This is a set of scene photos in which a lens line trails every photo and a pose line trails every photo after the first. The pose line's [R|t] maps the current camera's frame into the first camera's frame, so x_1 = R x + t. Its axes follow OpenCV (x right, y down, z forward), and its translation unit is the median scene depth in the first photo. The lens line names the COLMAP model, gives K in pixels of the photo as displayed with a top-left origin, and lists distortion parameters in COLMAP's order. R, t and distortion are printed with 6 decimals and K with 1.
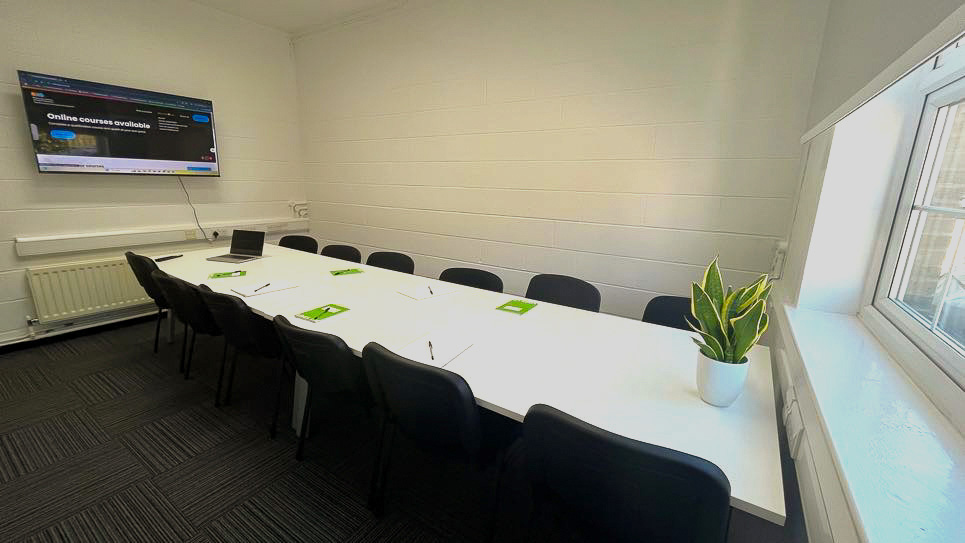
lens RADIAL K [[389.3, 0, 481.7], [0, 389.3, 273.9], [0, 0, 1]] dist [-0.001896, 0.000043]
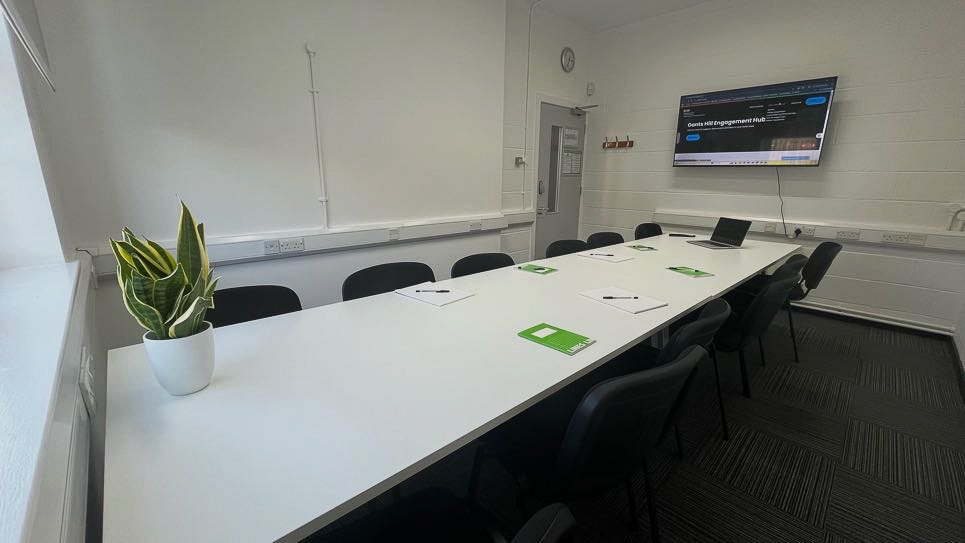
lens RADIAL K [[389.3, 0, 481.7], [0, 389.3, 273.9], [0, 0, 1]] dist [-0.001896, 0.000043]
pose [[-0.224822, 0.216525, -0.950038, 0.414391], [-0.242136, 0.932000, 0.269714, -0.090837], [0.943835, 0.290676, -0.157106, 0.573208]]
